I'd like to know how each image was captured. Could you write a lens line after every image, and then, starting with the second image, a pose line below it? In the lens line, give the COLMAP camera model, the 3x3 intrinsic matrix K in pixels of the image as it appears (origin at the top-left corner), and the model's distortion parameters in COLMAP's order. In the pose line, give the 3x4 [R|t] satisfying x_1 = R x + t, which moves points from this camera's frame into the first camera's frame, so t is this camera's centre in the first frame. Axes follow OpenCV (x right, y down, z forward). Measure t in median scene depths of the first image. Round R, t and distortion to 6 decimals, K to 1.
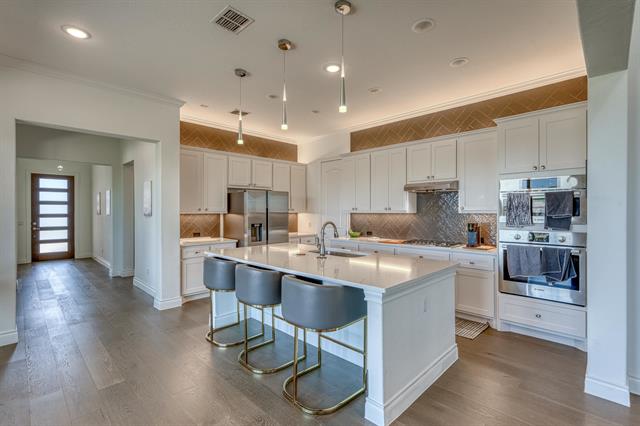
lens RADIAL K [[300.8, 0, 320.7], [0, 300.8, 212.6], [0, 0, 1]] dist [-0.003643, 0.000886]
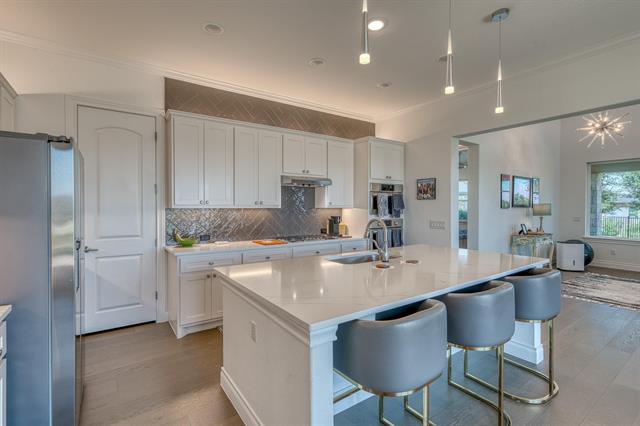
lens RADIAL K [[300.8, 0, 320.3], [0, 300.8, 209.8], [0, 0, 1]] dist [-0.003643, 0.000886]
pose [[0.192612, -0.012140, 0.981200, -0.402187], [0.002333, 0.999926, 0.011913, -0.002580], [-0.981272, -0.000005, 0.192626, 0.520828]]
